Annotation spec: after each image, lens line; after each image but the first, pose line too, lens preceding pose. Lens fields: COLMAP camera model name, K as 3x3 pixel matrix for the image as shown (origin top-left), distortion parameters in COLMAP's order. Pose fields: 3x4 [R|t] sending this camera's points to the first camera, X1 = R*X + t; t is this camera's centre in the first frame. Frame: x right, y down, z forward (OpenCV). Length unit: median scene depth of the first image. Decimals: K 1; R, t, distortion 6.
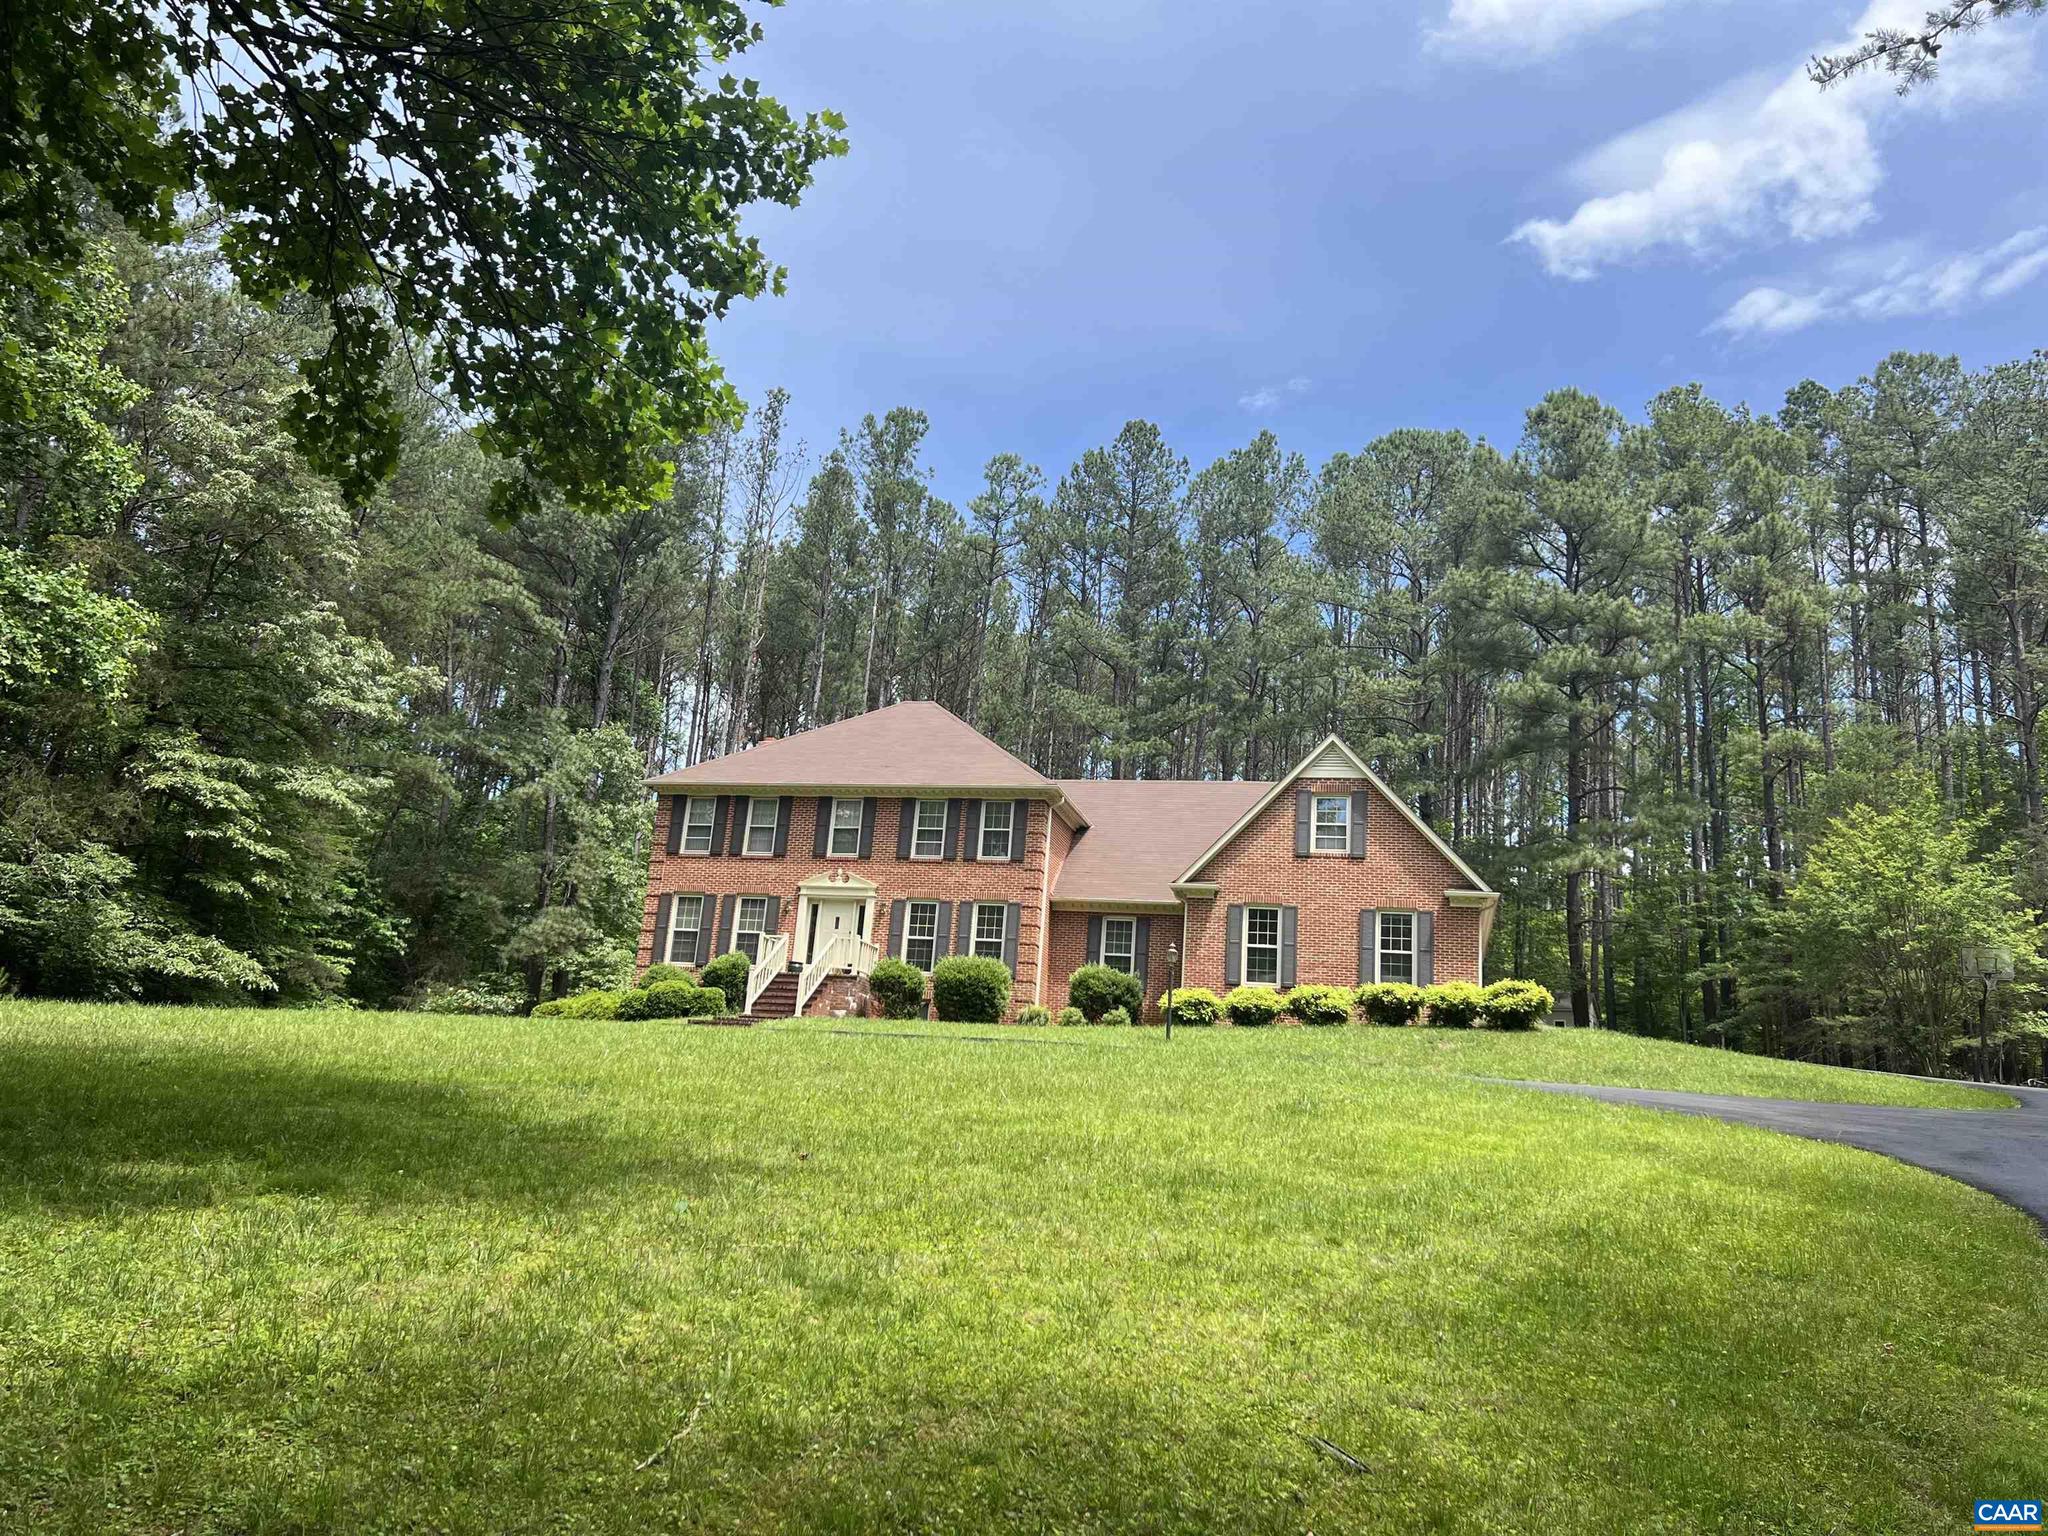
lens RADIAL K [[1546.6, 0, 1024.0], [0, 1546.6, 768.0], [0, 0, 1]] dist [-0.002568, -0.000929]
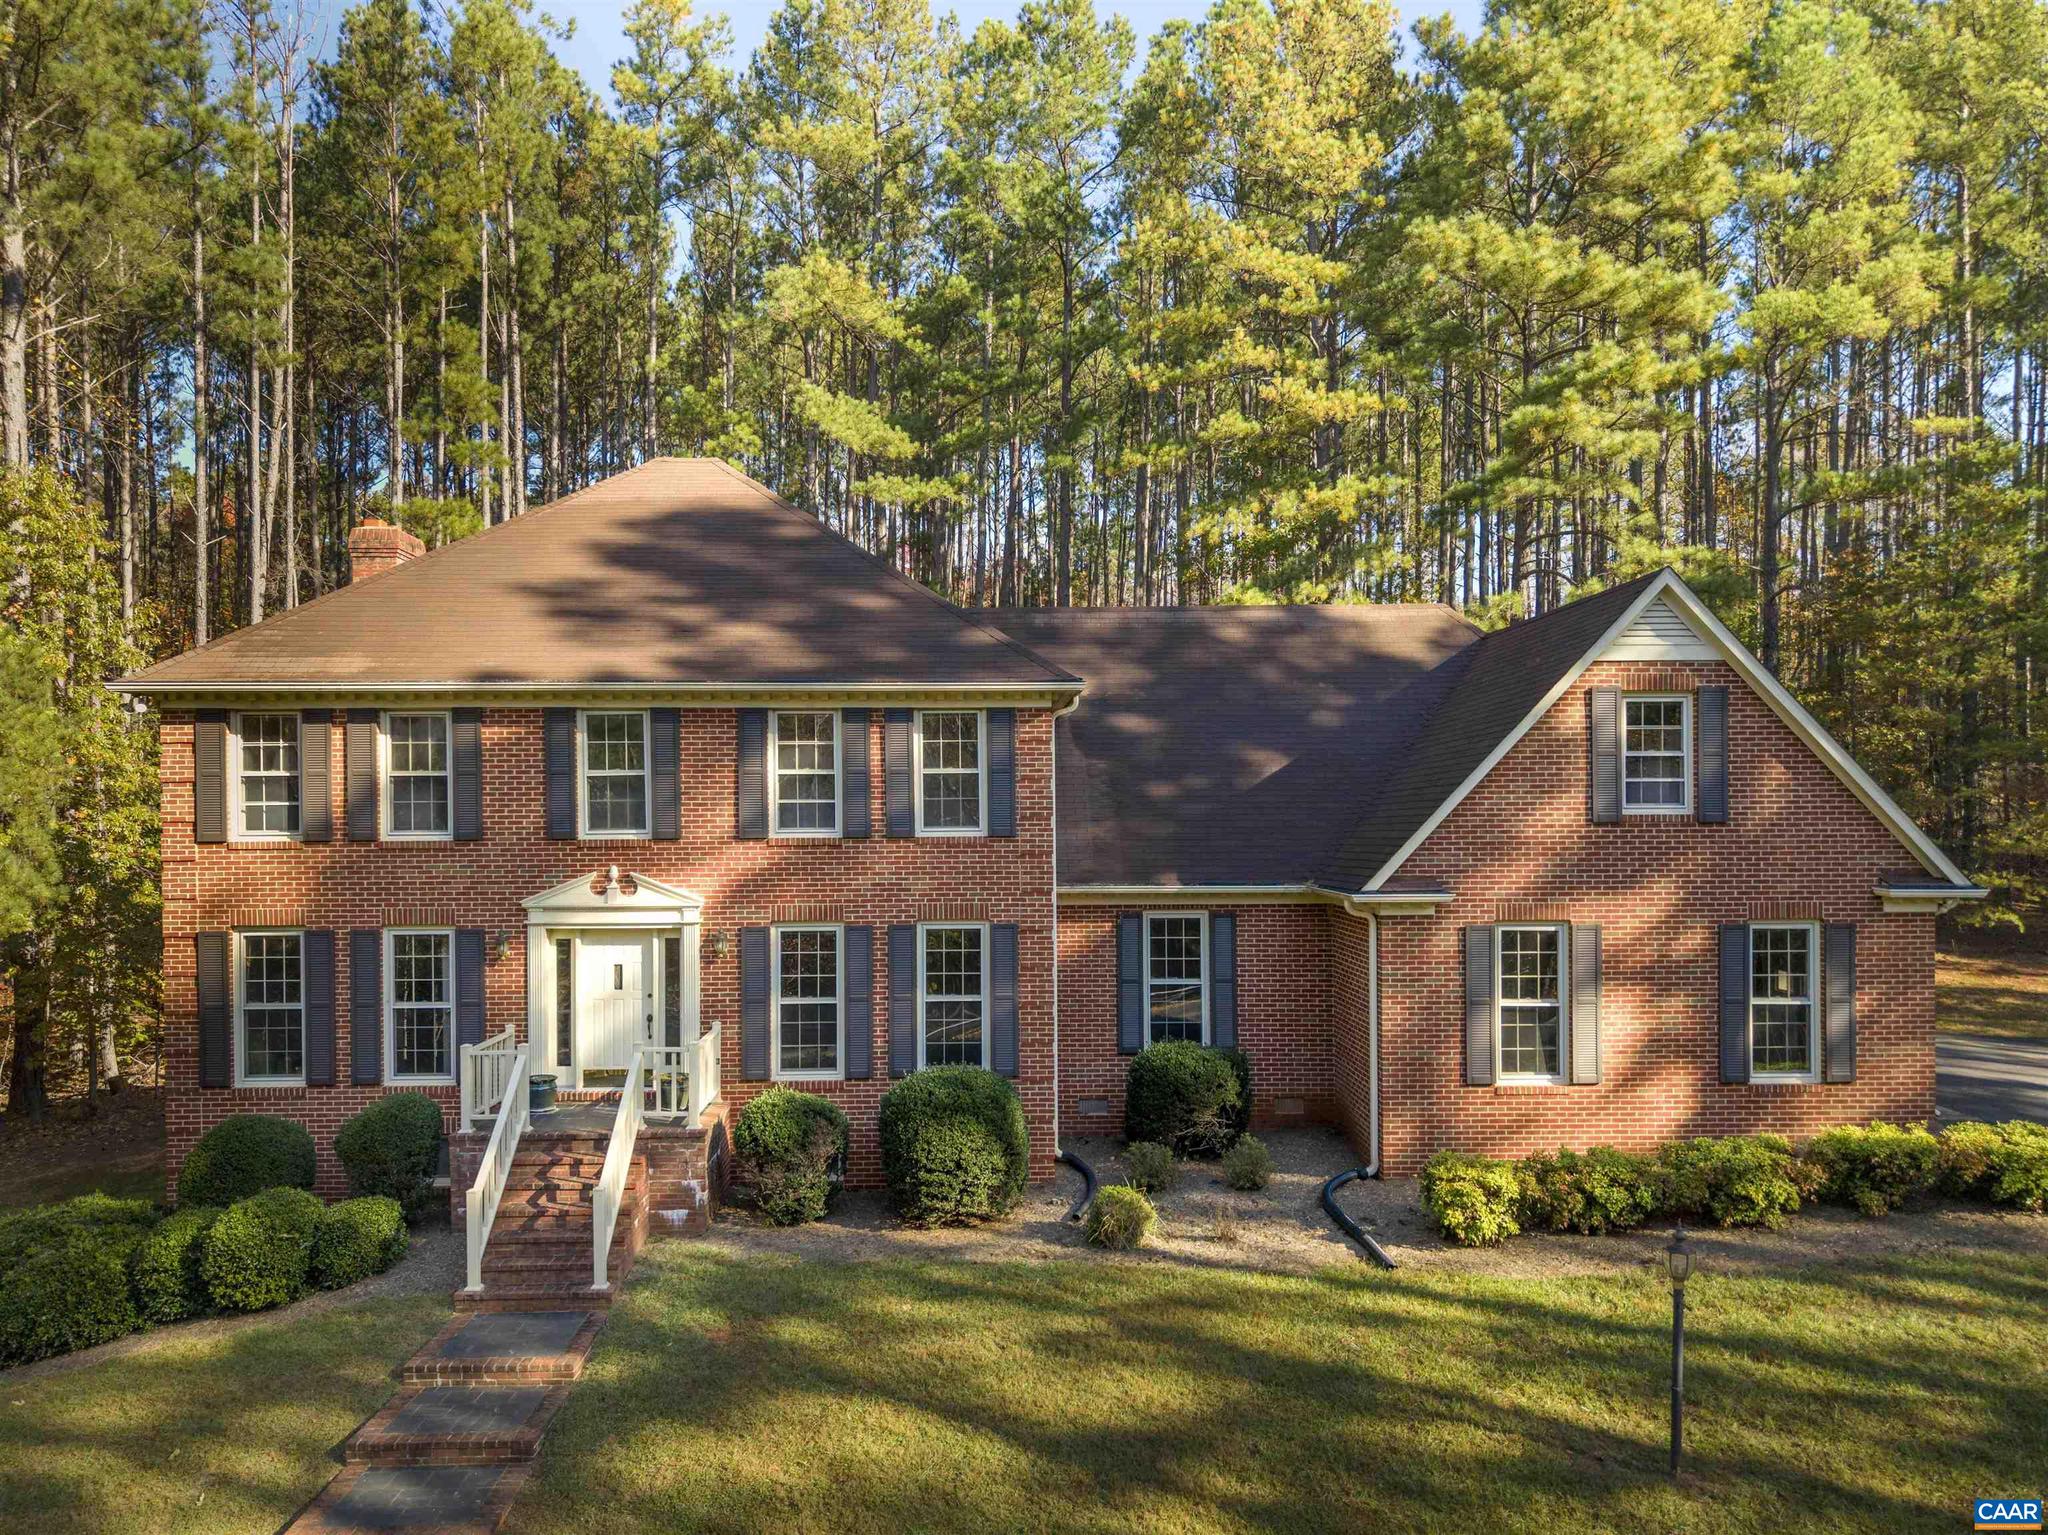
lens RADIAL K [[1442.6, 0, 1024.0], [0, 1442.6, 767.5], [0, 0, 1]] dist [-0.004366, -0.001763]
pose [[0.952991, -0.084823, 0.290882, -0.125094], [0.007569, 0.966380, 0.257006, -0.074965], [-0.302903, -0.242723, 0.921594, 0.566704]]
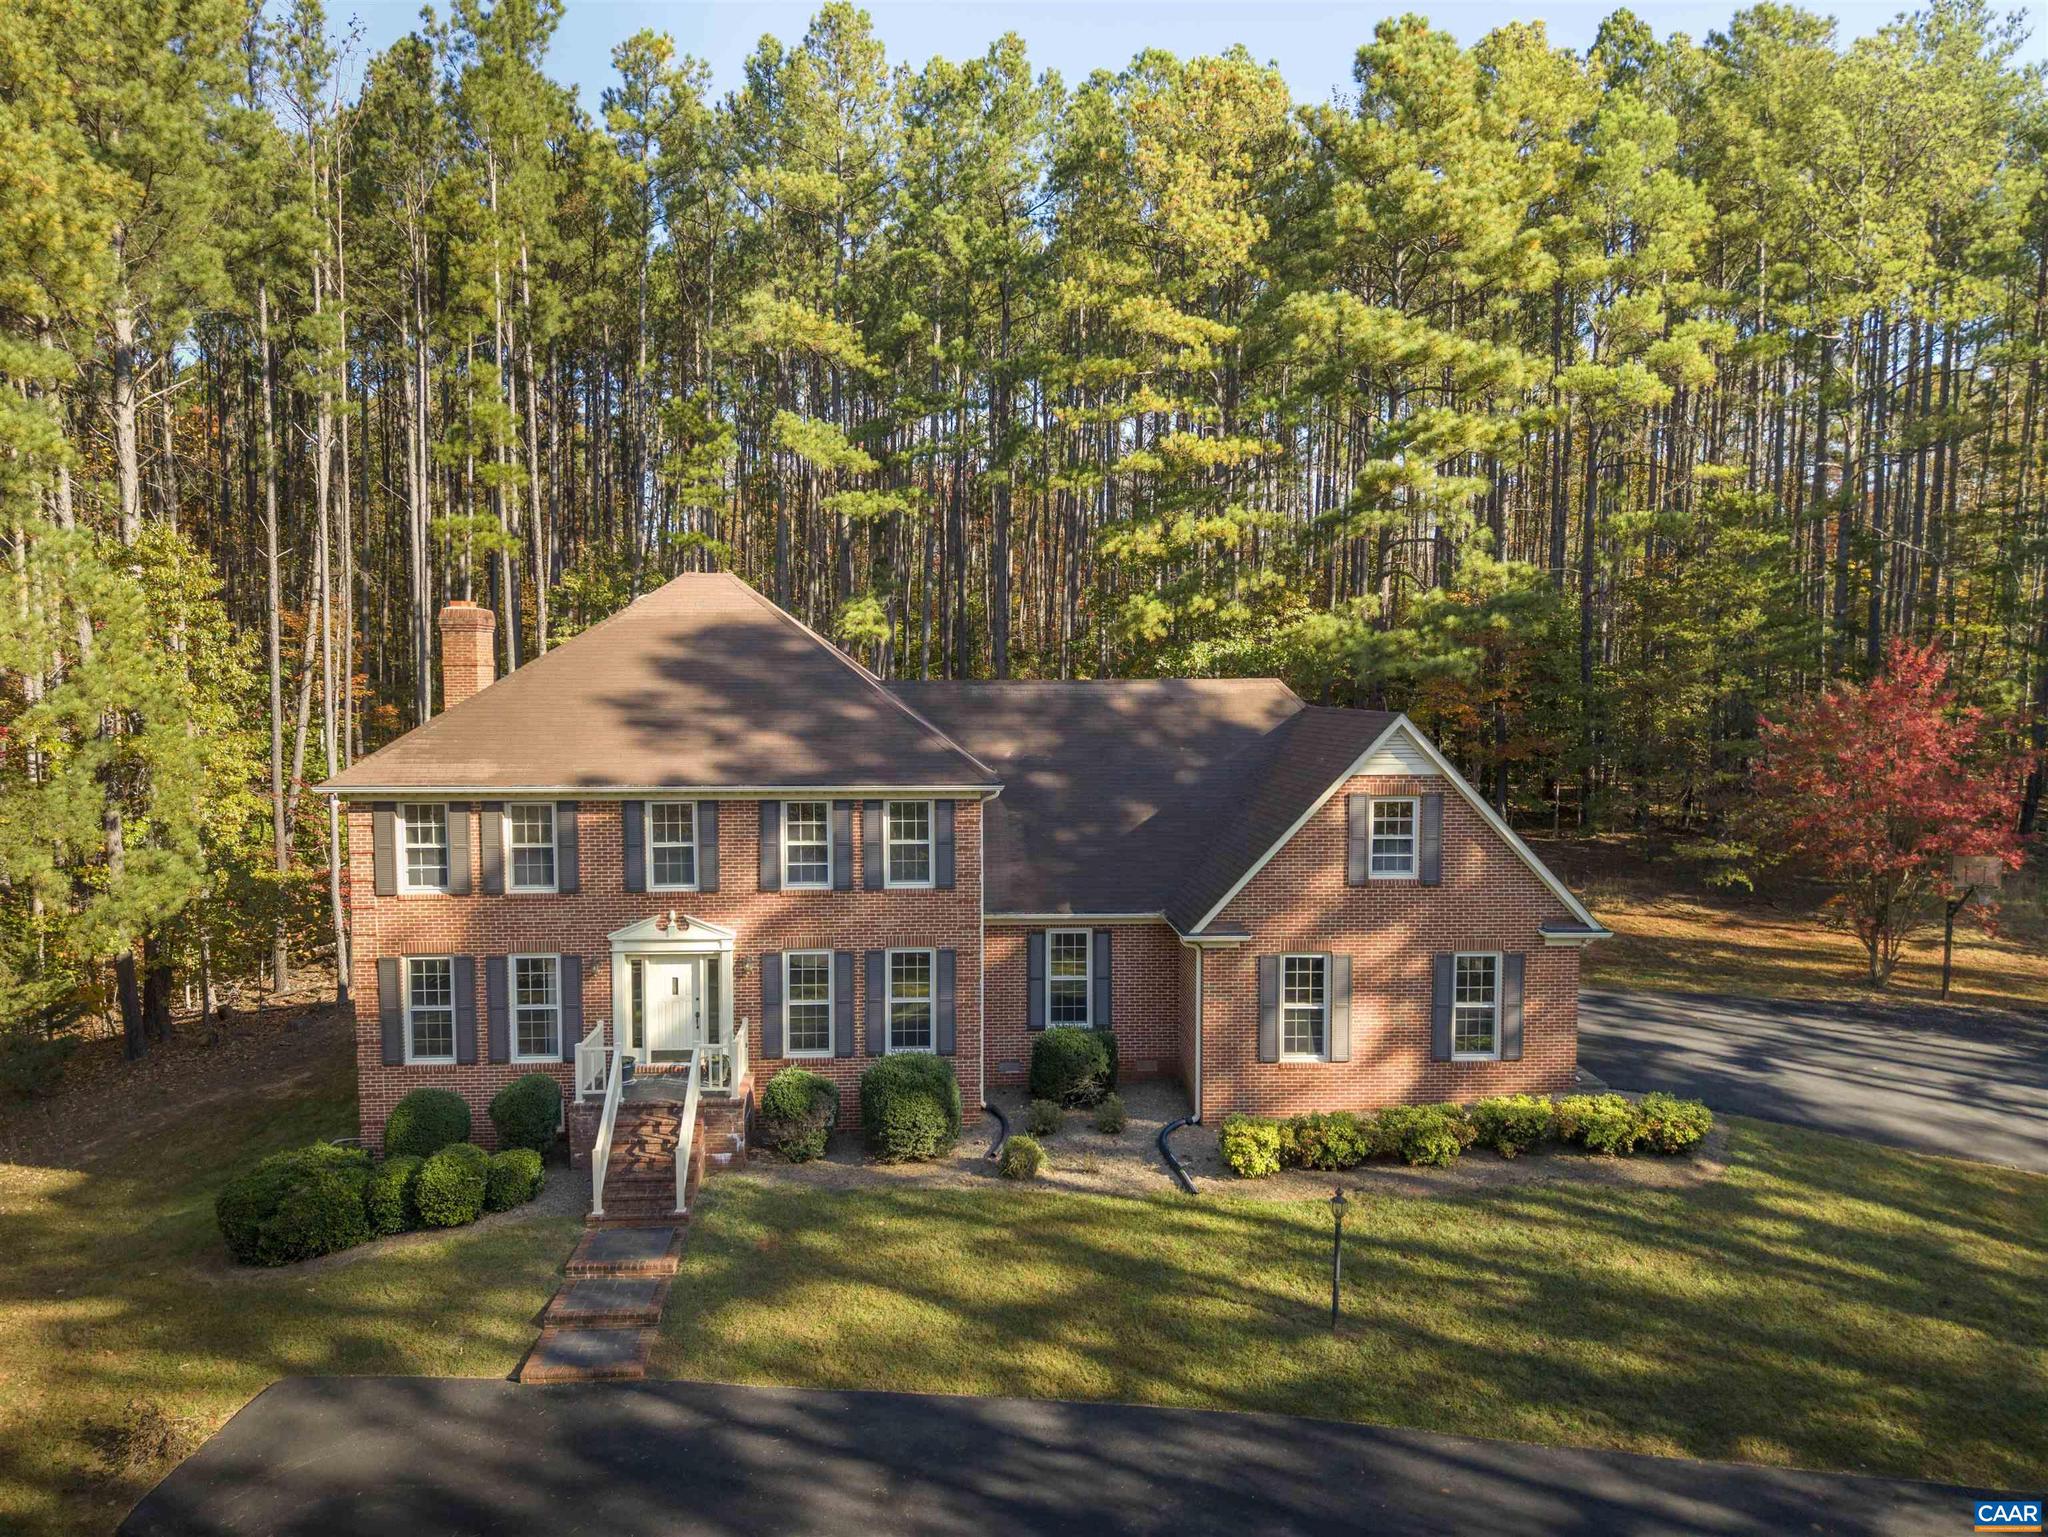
lens RADIAL K [[1458.5, 0, 1021.1], [0, 1458.5, 681.4], [0, 0, 1]] dist [0.028909, -0.084019]
pose [[0.943260, -0.096807, 0.317631, -0.167956], [-0.007339, 0.950248, 0.311408, -0.227173], [-0.331975, -0.296070, 0.895620, 0.412685]]
